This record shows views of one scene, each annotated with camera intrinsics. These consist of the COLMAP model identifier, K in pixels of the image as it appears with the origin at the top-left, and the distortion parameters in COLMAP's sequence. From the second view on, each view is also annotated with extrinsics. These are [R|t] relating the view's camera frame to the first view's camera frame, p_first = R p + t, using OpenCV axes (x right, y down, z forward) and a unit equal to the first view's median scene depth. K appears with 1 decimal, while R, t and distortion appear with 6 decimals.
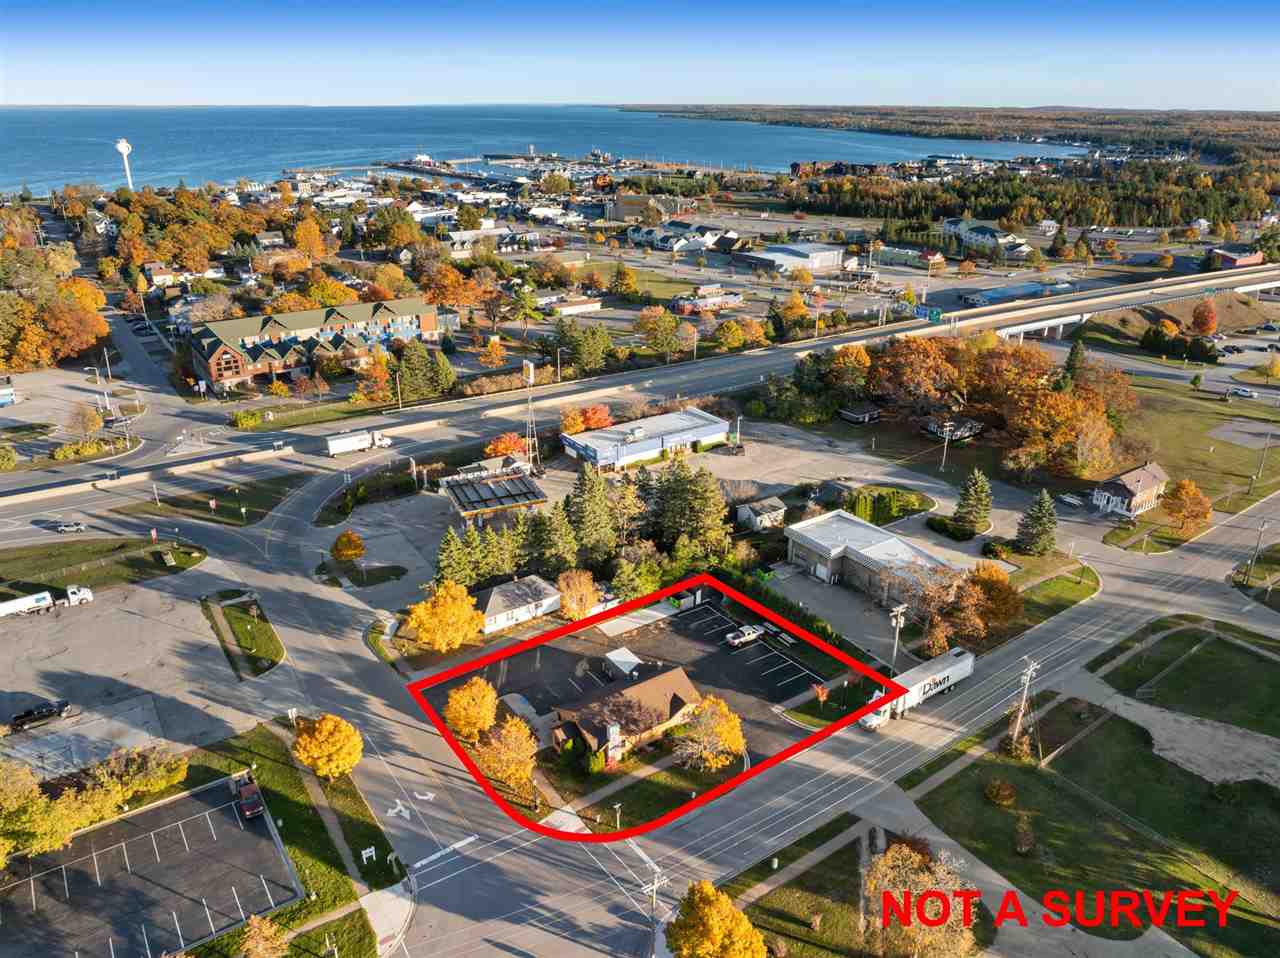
lens RADIAL K [[890.2, 0, 637.1], [0, 890.2, 457.8], [0, 0, 1]] dist [-0.039876, 0.000936]
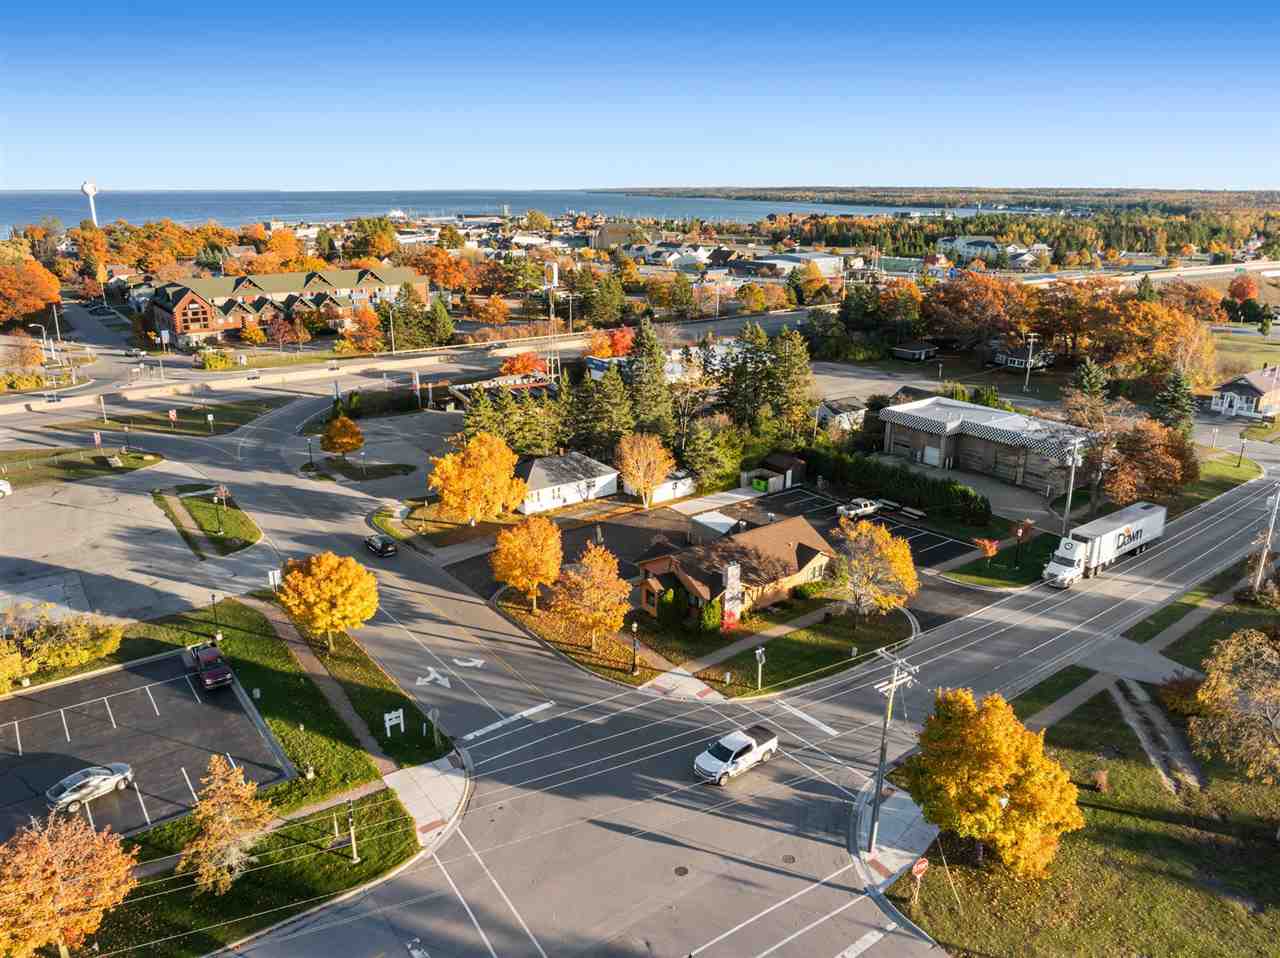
lens RADIAL K [[890.2, 0, 637.1], [0, 890.2, 457.8], [0, 0, 1]] dist [-0.039876, 0.000936]
pose [[0.999304, -0.011194, 0.035579, -0.099538], [0.014279, 0.996048, -0.087660, 0.216031], [-0.034458, 0.088107, 0.995515, 0.218980]]
